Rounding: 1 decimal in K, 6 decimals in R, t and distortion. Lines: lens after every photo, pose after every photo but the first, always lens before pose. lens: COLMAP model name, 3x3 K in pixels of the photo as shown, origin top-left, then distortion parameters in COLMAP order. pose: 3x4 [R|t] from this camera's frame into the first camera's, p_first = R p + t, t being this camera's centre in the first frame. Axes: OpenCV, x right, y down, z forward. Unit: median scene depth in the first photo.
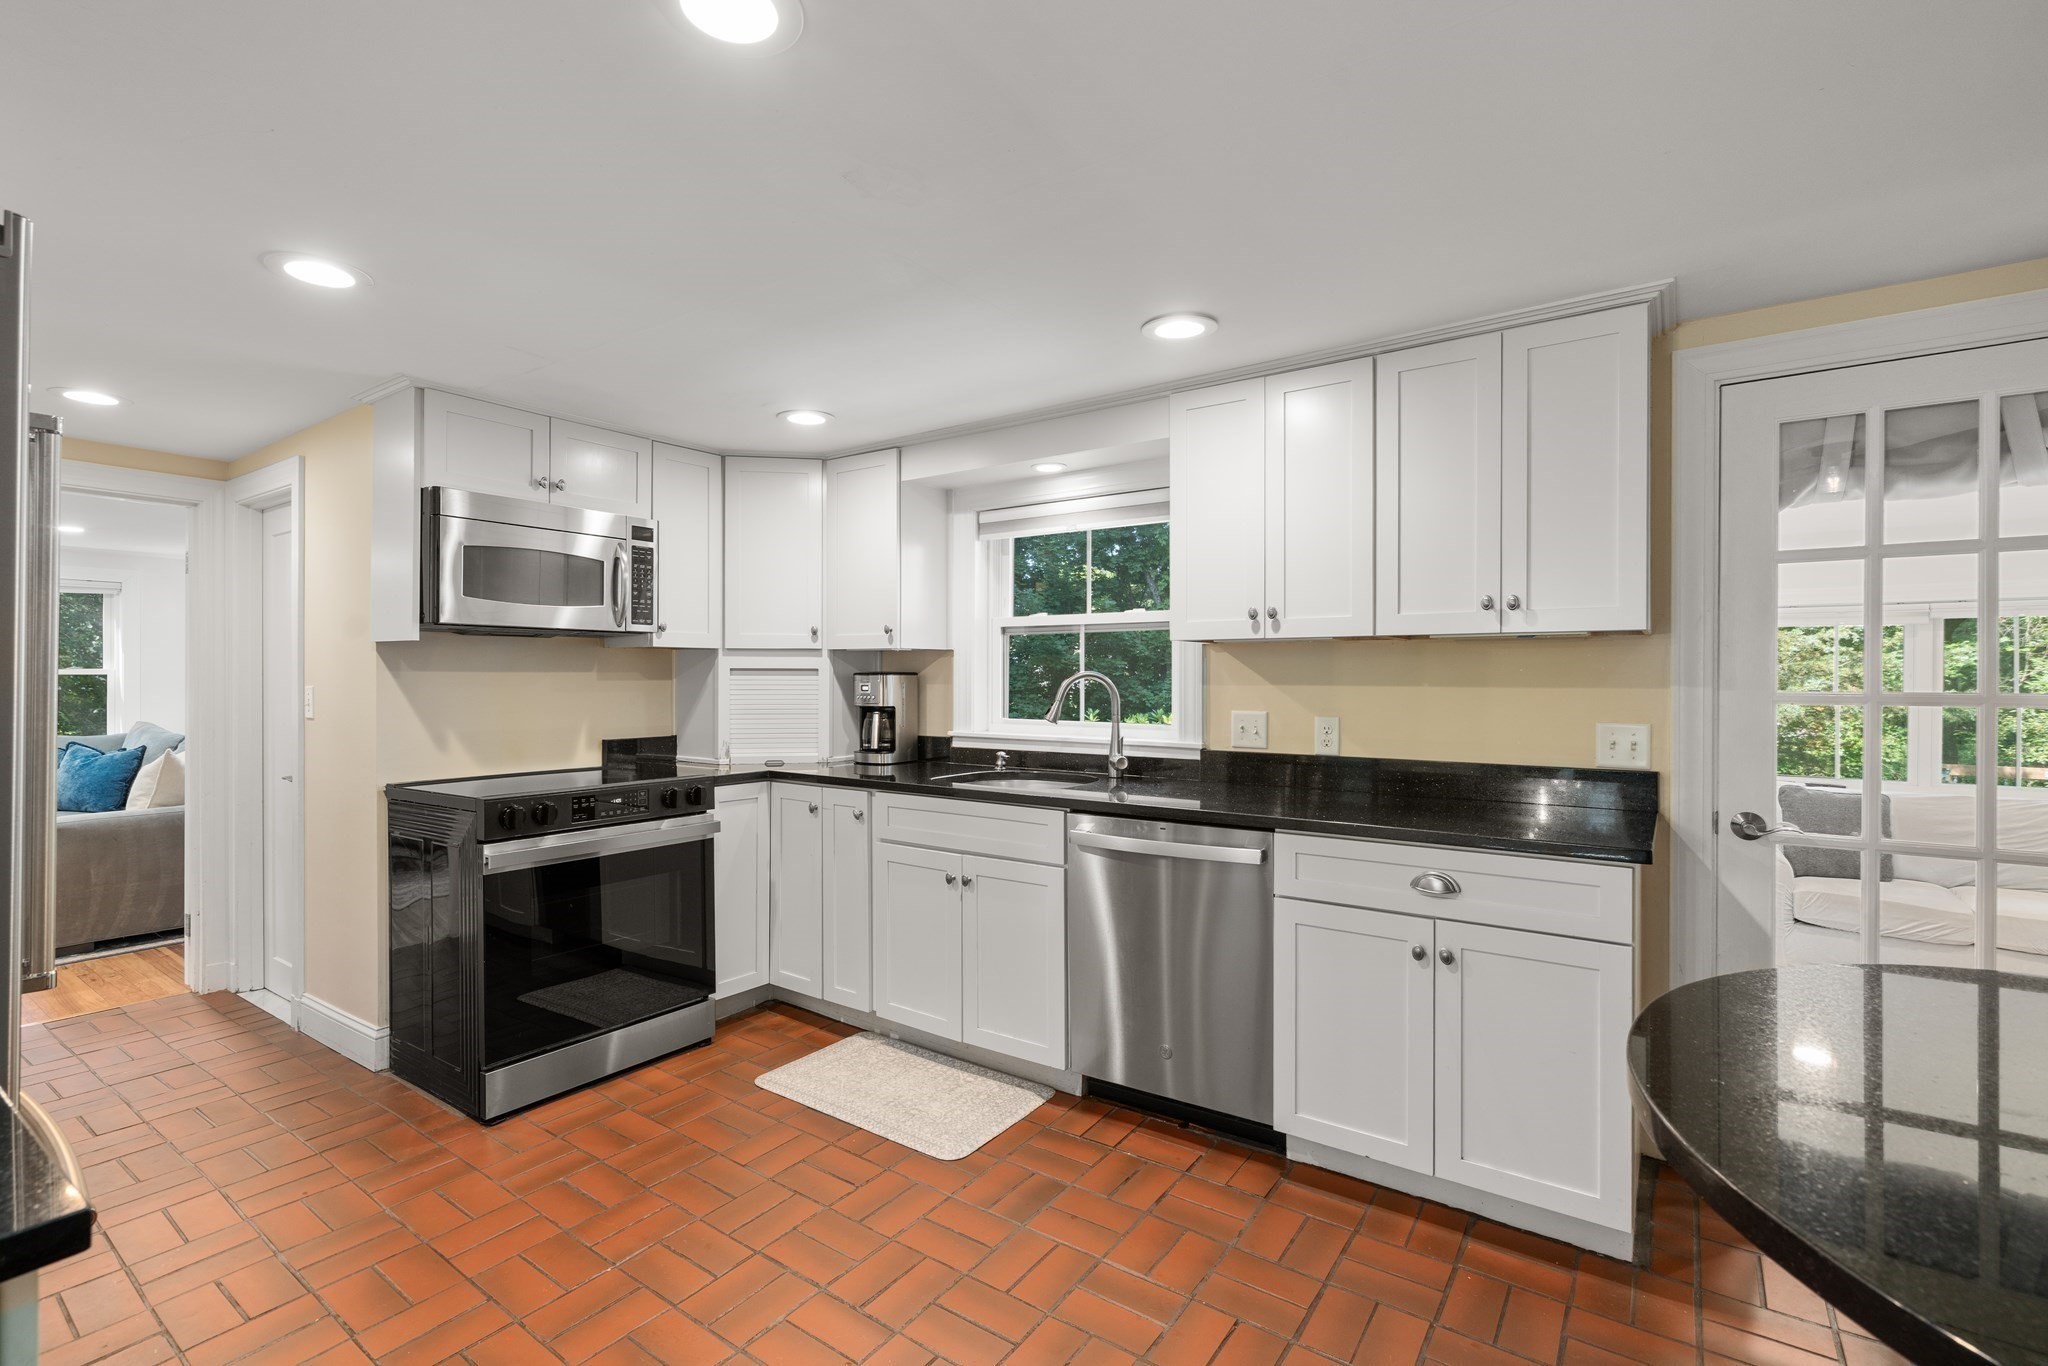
lens RADIAL K [[934.8, 0, 1024.0], [0, 934.8, 683.0], [0, 0, 1]] dist [-0.001734, -0.000490]
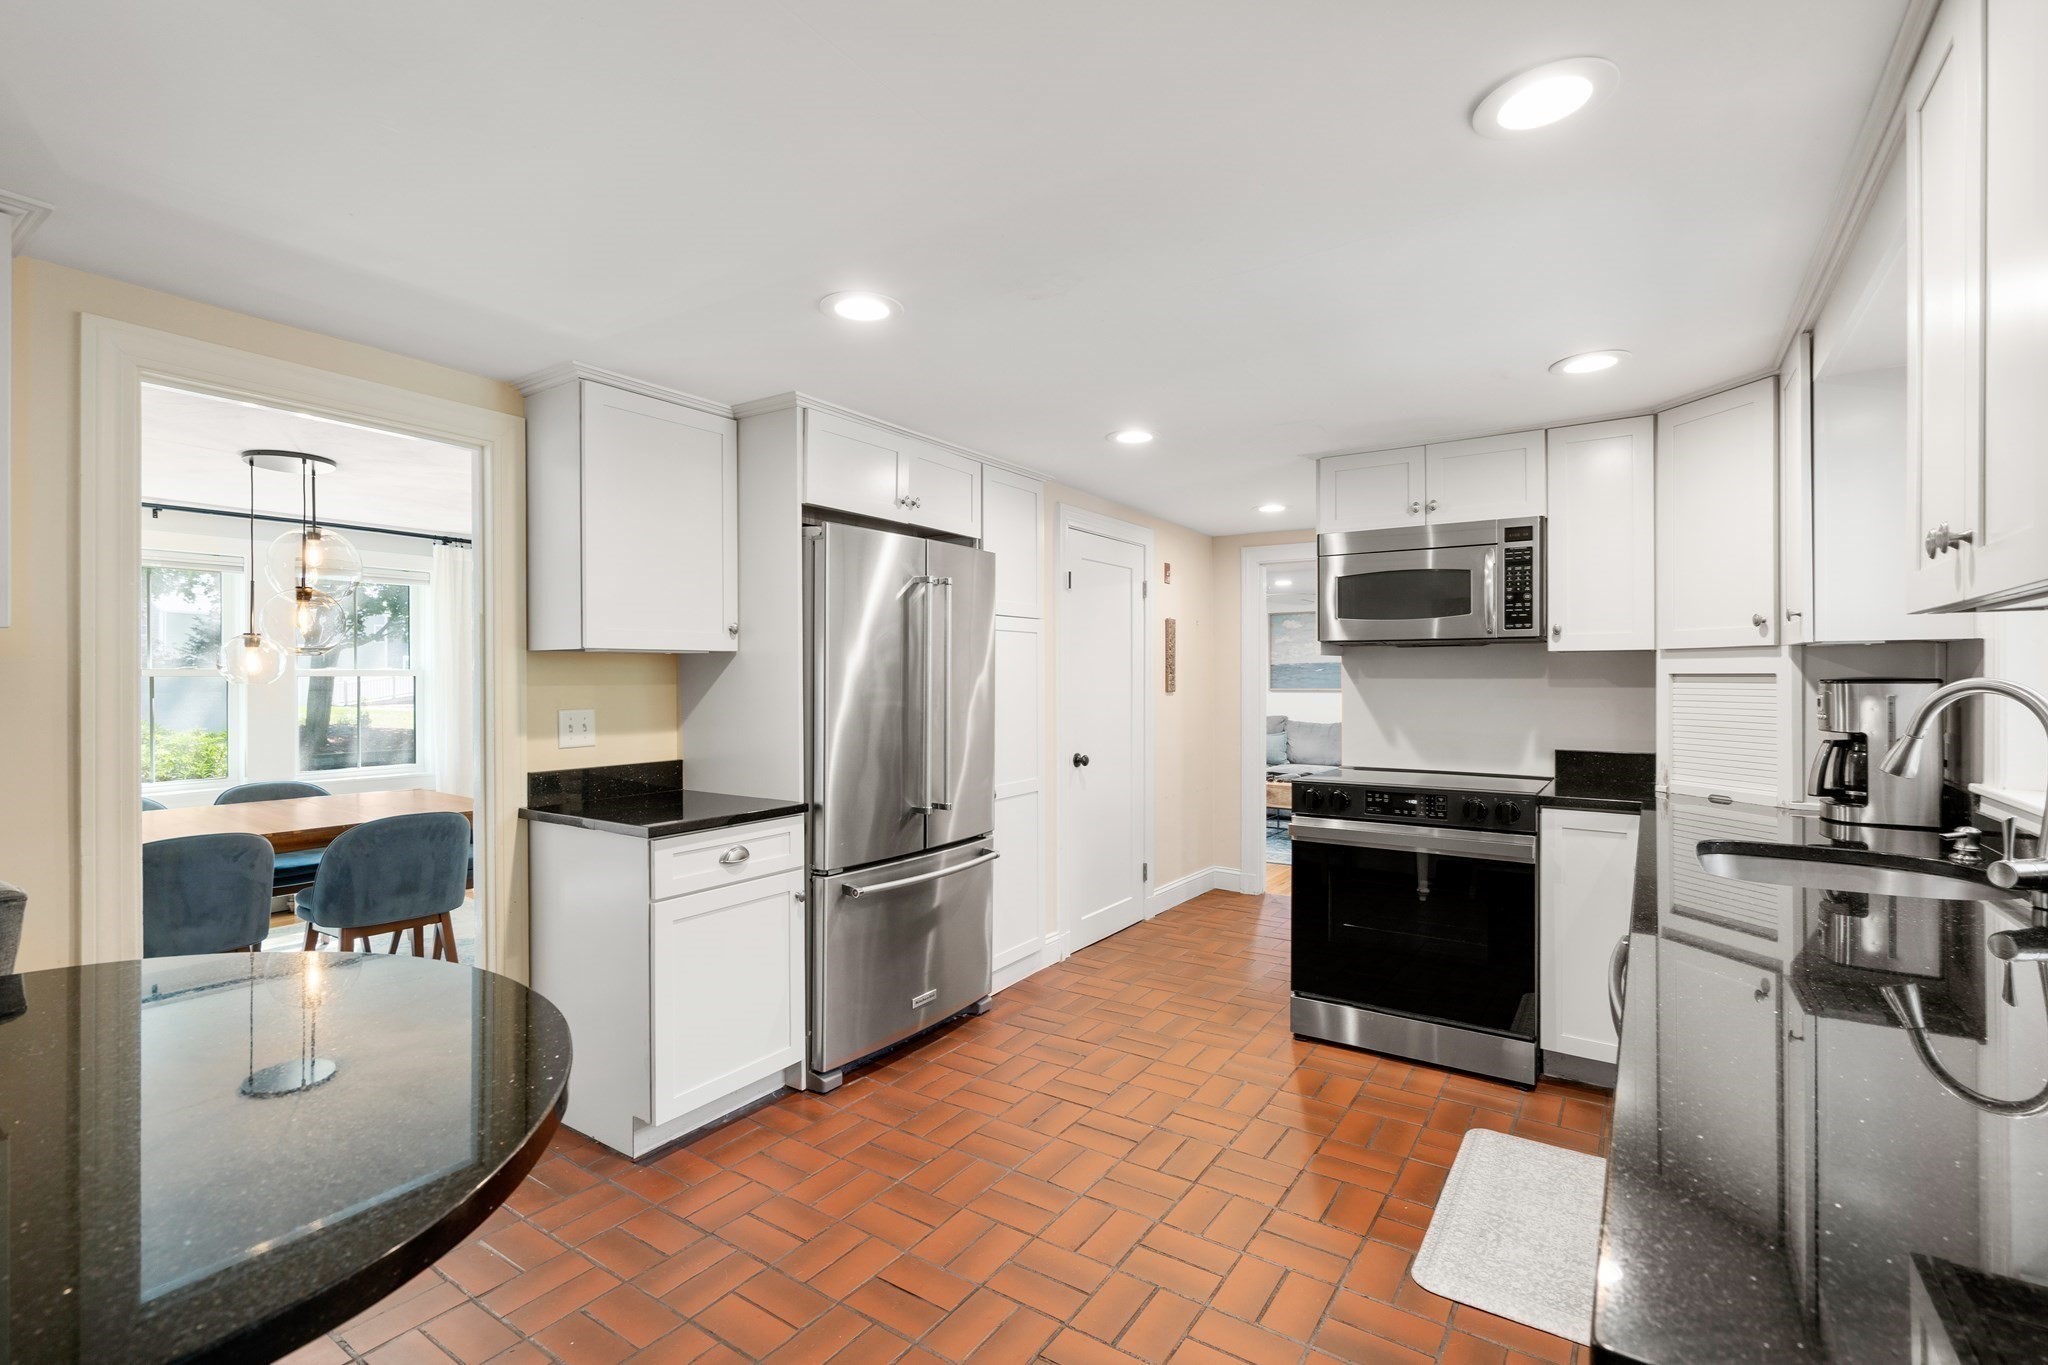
lens RADIAL K [[934.8, 0, 1024.0], [0, 934.8, 682.5], [0, 0, 1]] dist [-0.001734, -0.000490]
pose [[0.024805, 0.001240, -0.999692, 0.533218], [-0.006424, 0.999979, 0.001081, -0.005753], [0.999672, 0.006395, 0.024813, 0.470238]]
